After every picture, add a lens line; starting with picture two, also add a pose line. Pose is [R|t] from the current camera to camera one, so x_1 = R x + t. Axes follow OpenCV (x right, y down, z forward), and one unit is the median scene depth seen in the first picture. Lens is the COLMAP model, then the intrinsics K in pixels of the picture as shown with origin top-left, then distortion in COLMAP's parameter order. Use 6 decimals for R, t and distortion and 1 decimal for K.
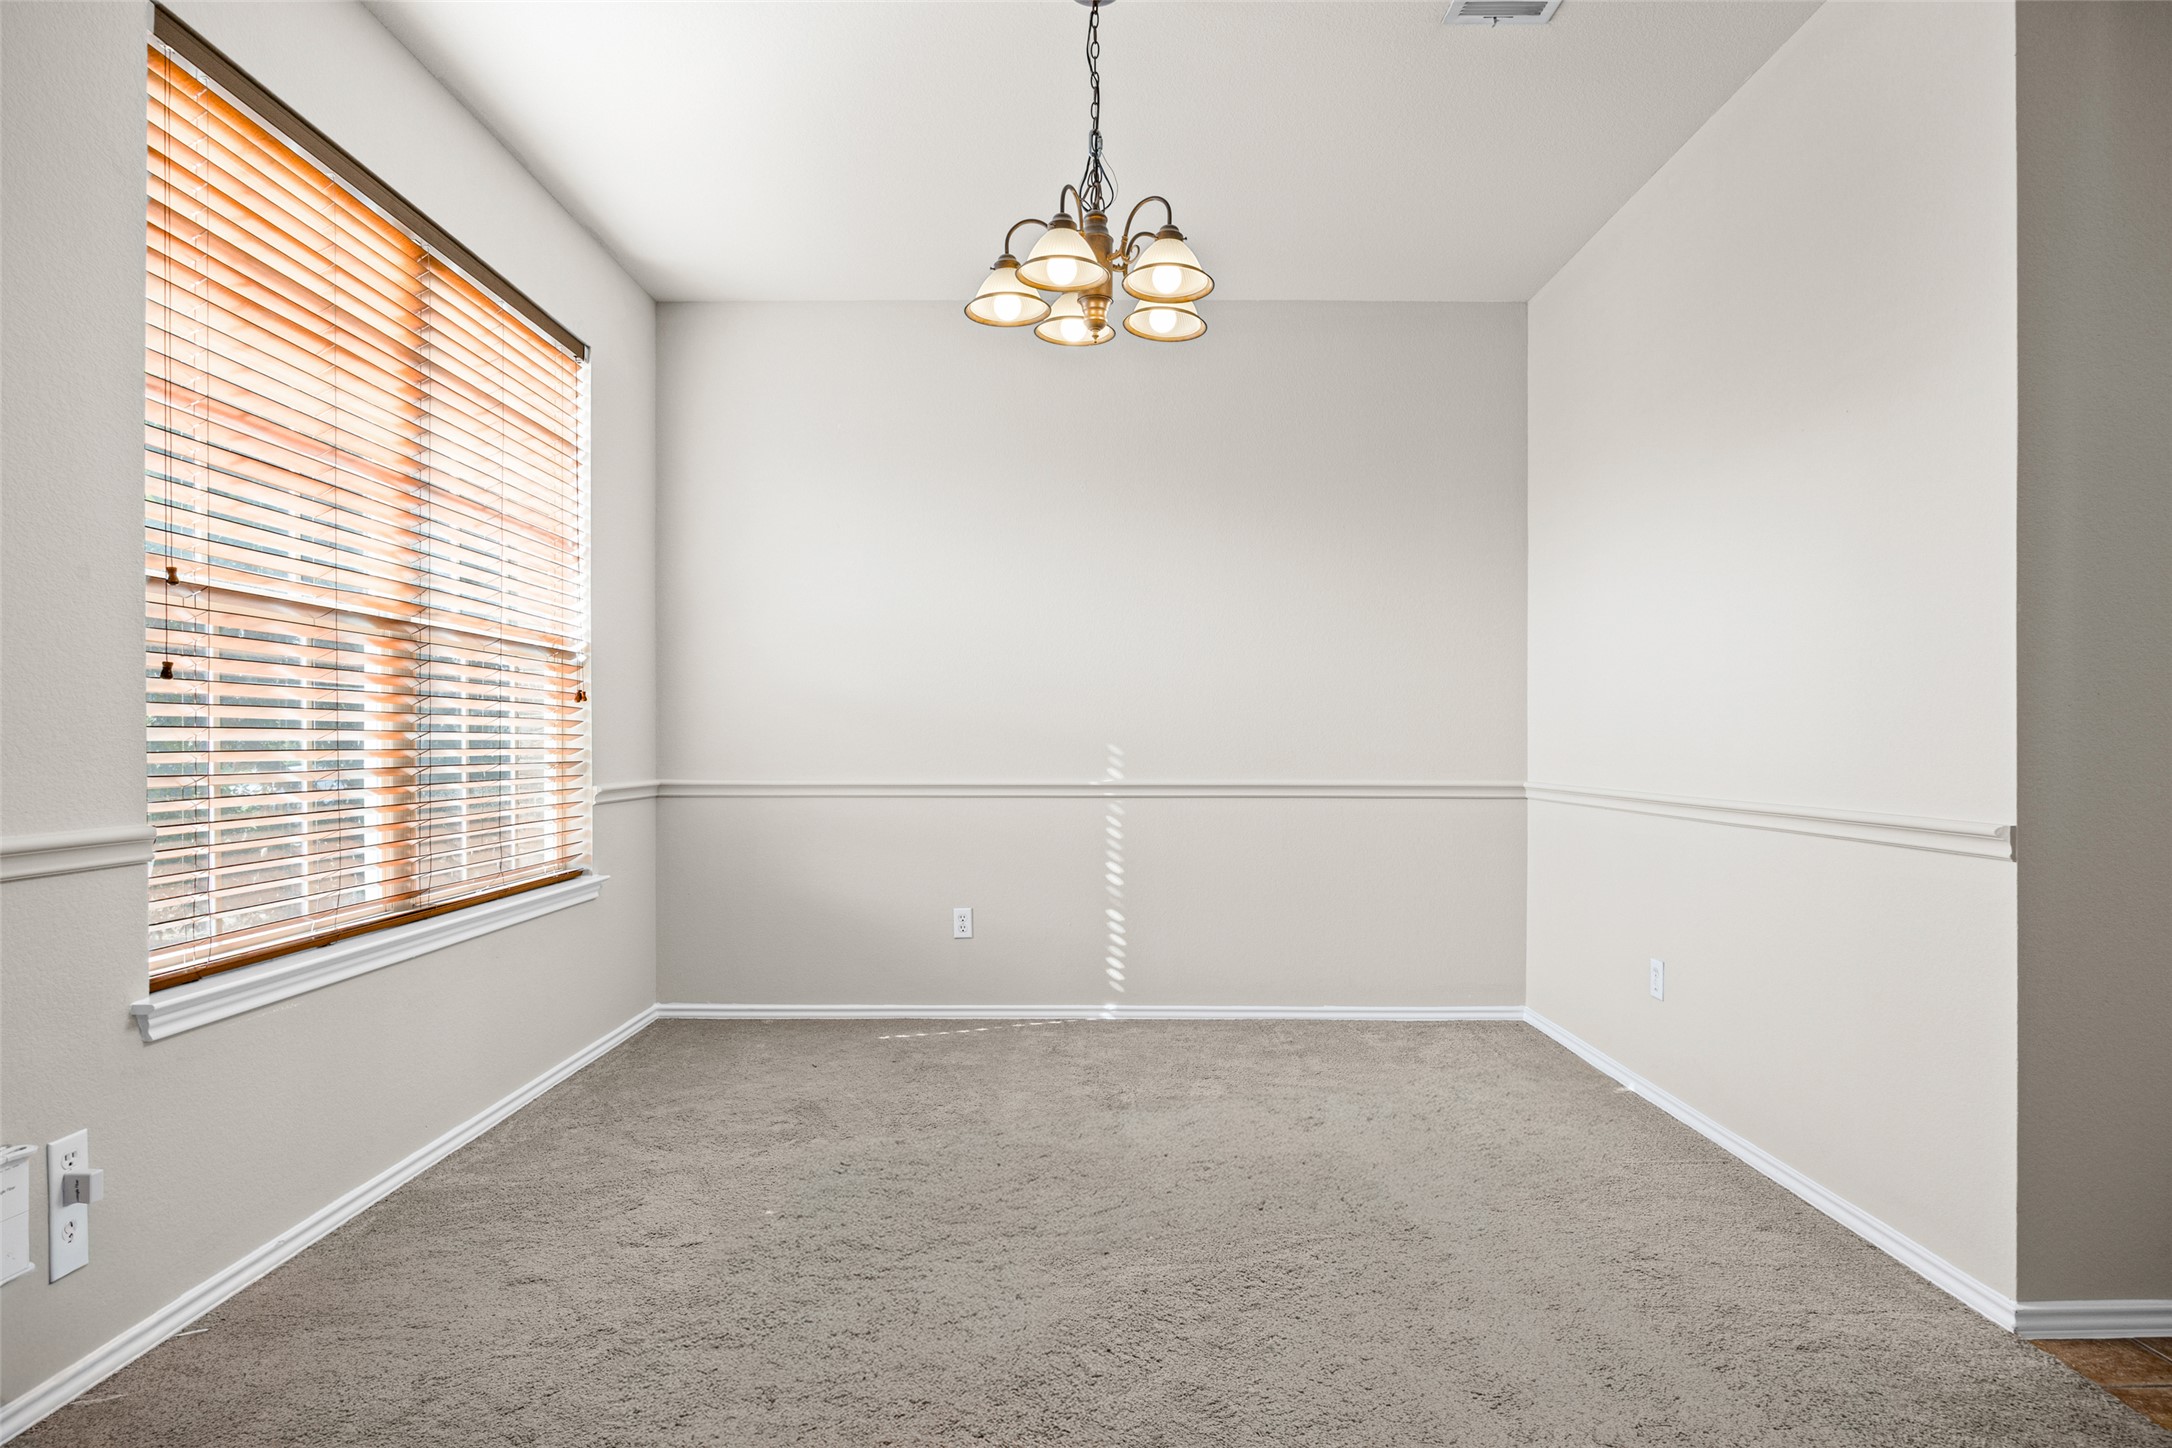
lens RADIAL K [[1134.6, 0, 1081.9], [0, 1134.6, 742.6], [0, 0, 1]] dist [-0.016966, 0.006864]
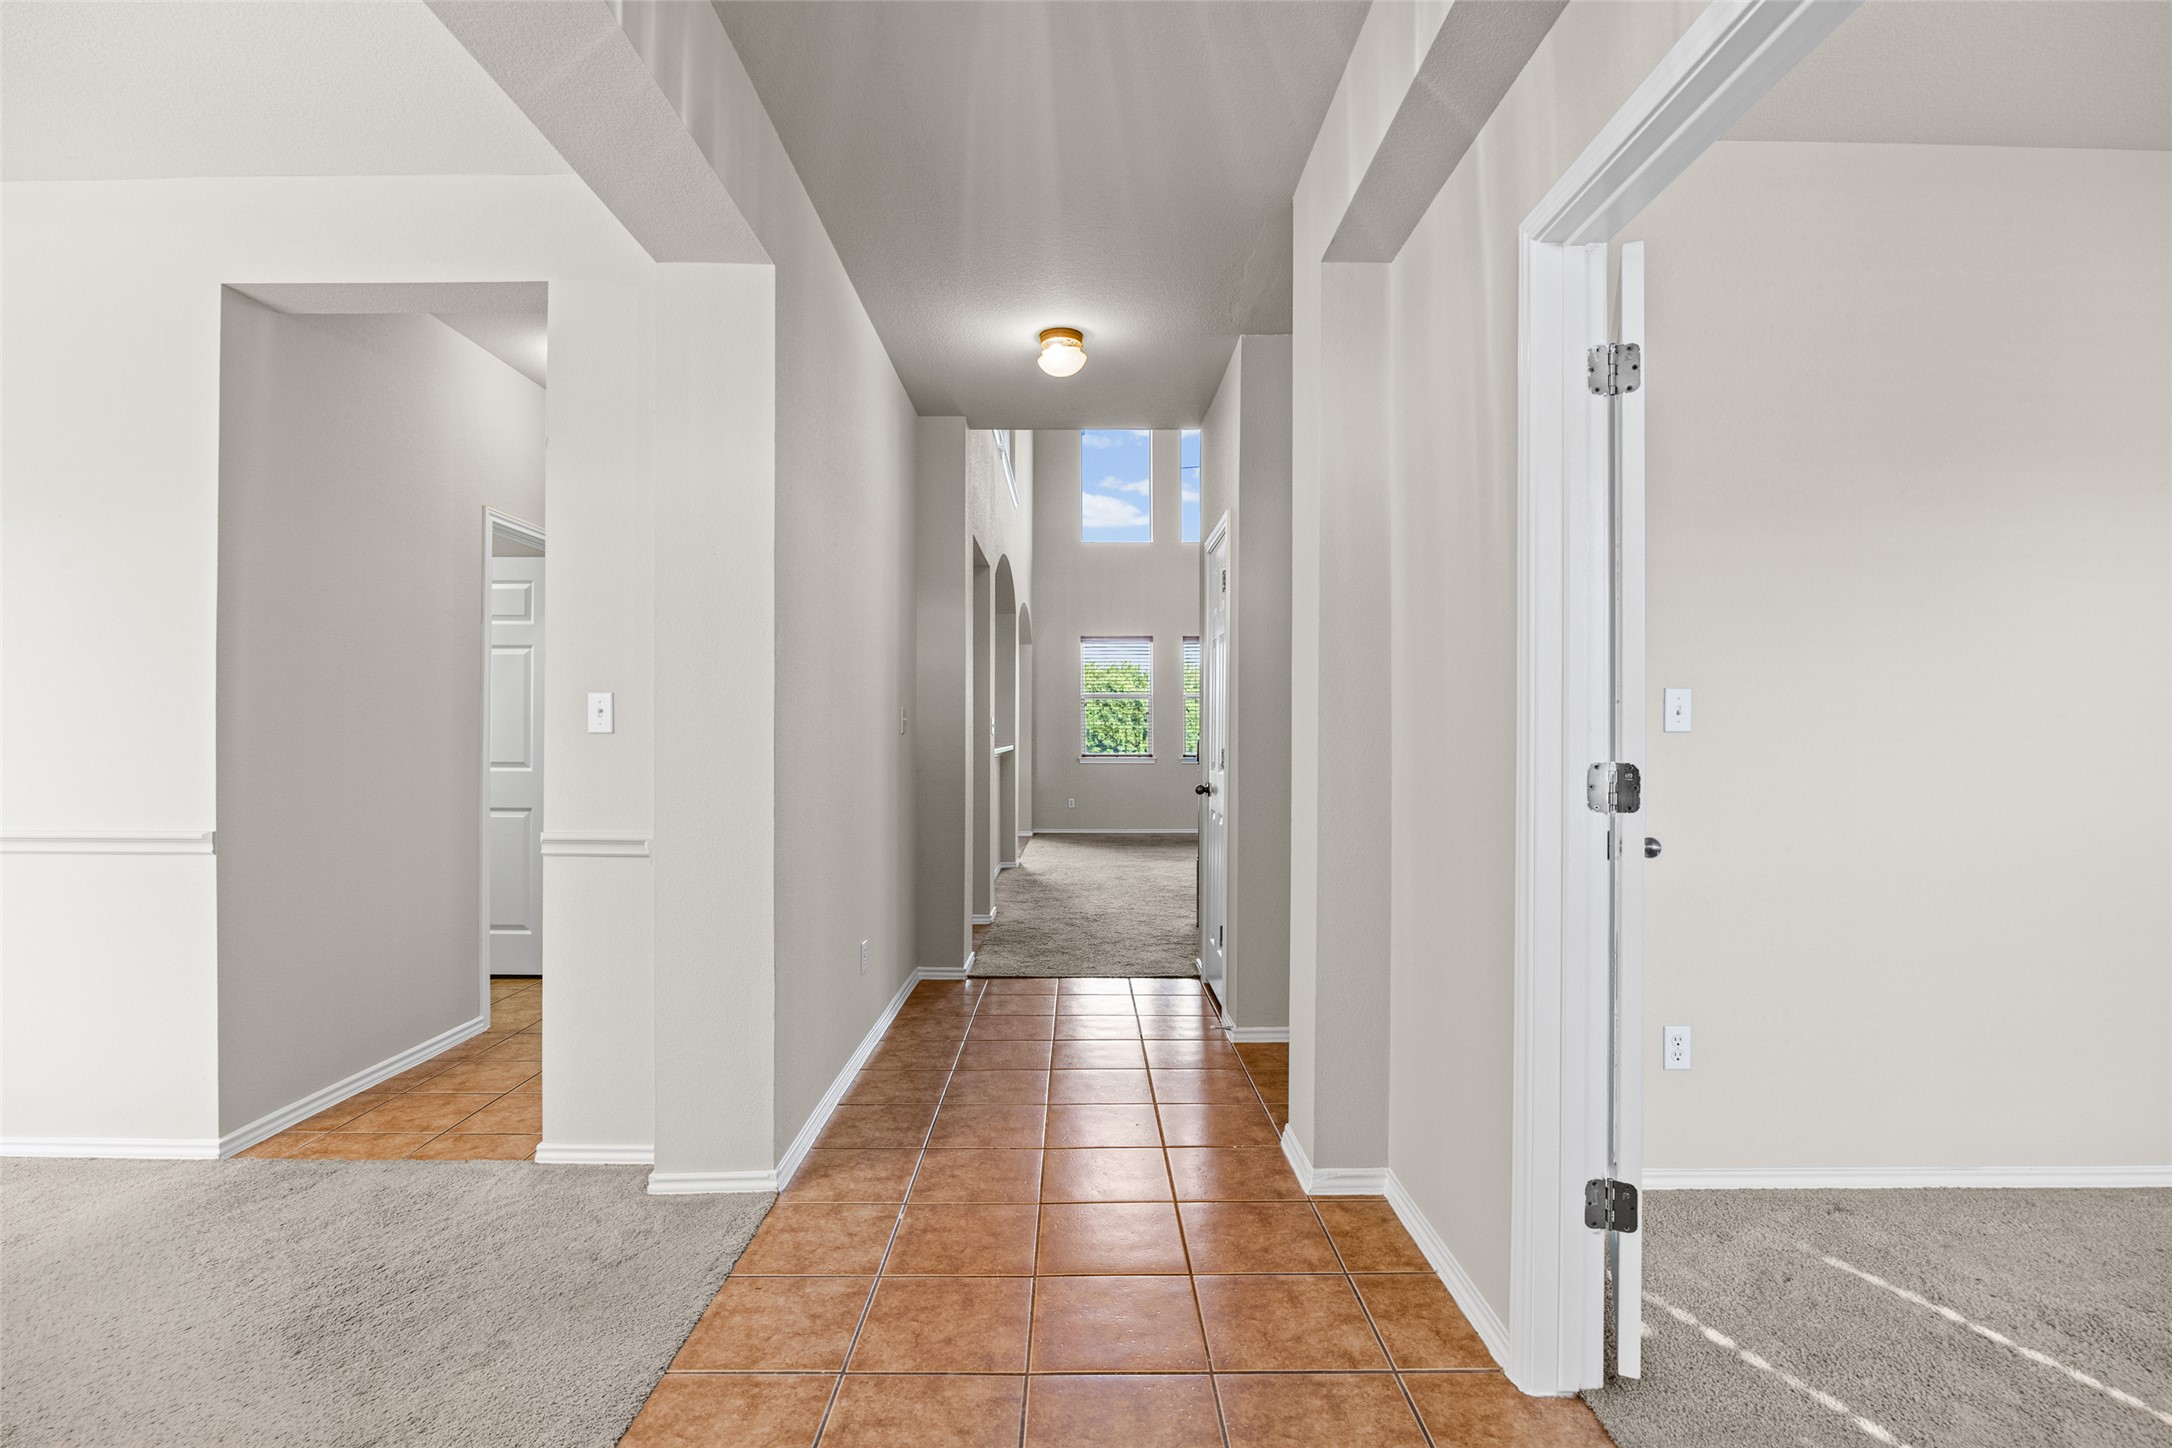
lens RADIAL K [[1008.5, 0, 1091.8], [0, 1008.5, 738.8], [0, 0, 1]] dist [-0.014195, -0.000442]
pose [[-0.013403, -0.001750, 0.999909, -0.312735], [-0.001125, 0.999998, 0.001735, -0.032041], [-0.999910, -0.001102, -0.013405, -0.103779]]
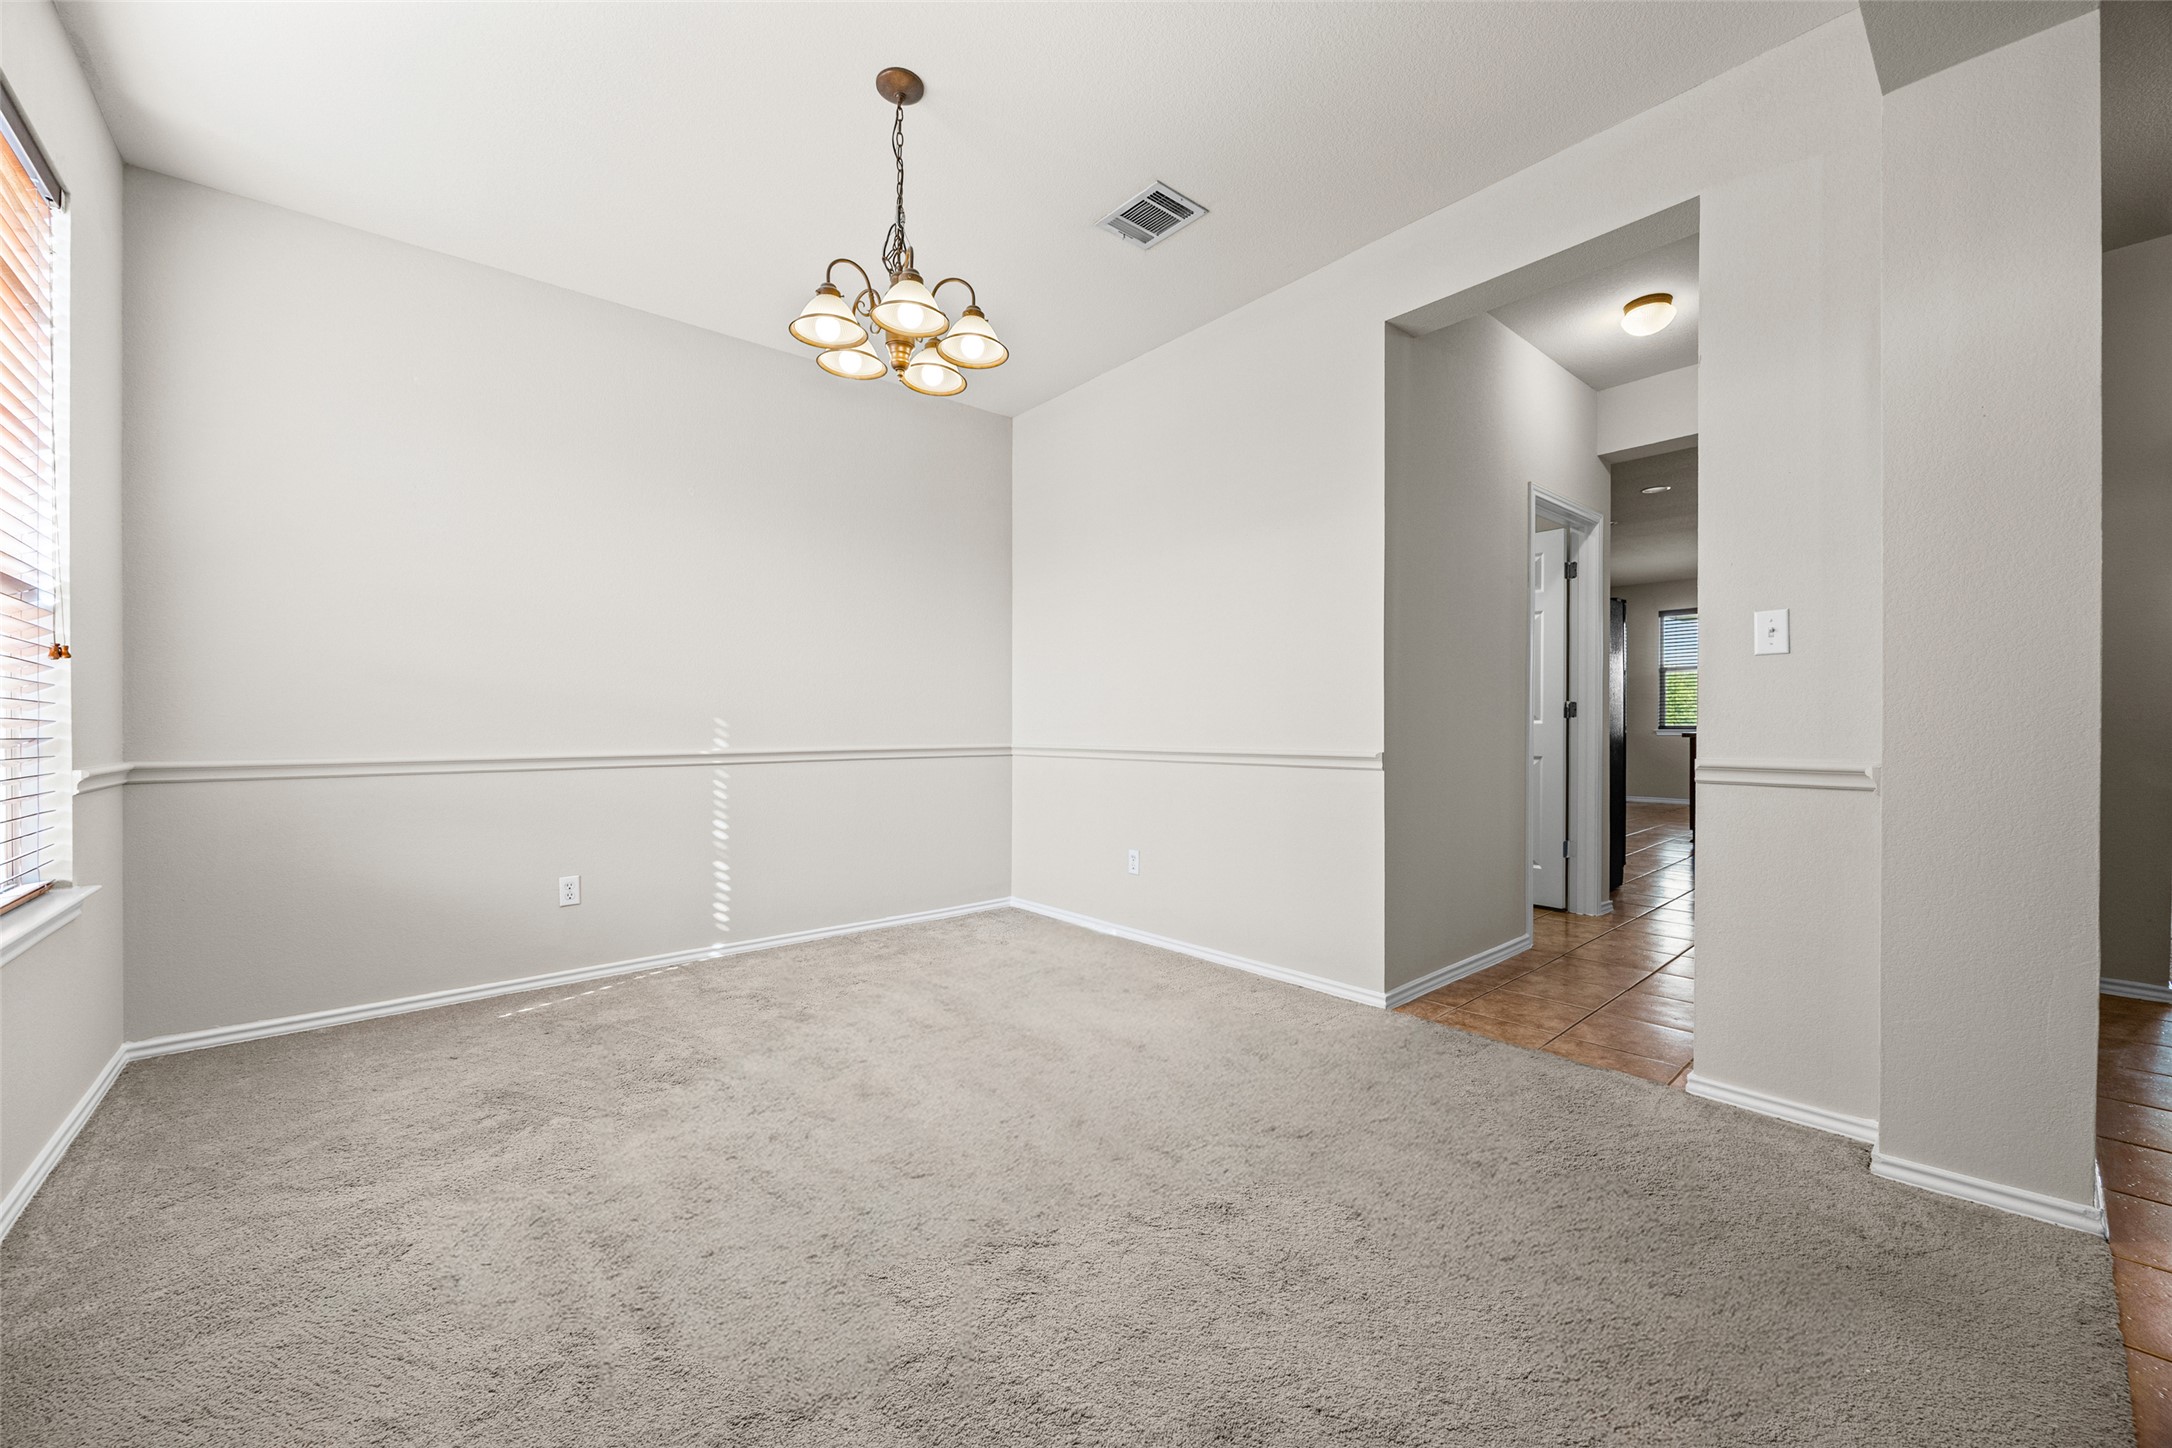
lens RADIAL K [[843.8, 0, 1091.4], [0, 843.8, 727.0], [0, 0, 1]] dist [-0.002433, -0.000434]
pose [[0.751744, -0.007099, 0.659417, -0.300197], [0.005928, 0.999974, 0.004007, 0.011546], [-0.659429, 0.000897, 0.751766, 0.126987]]
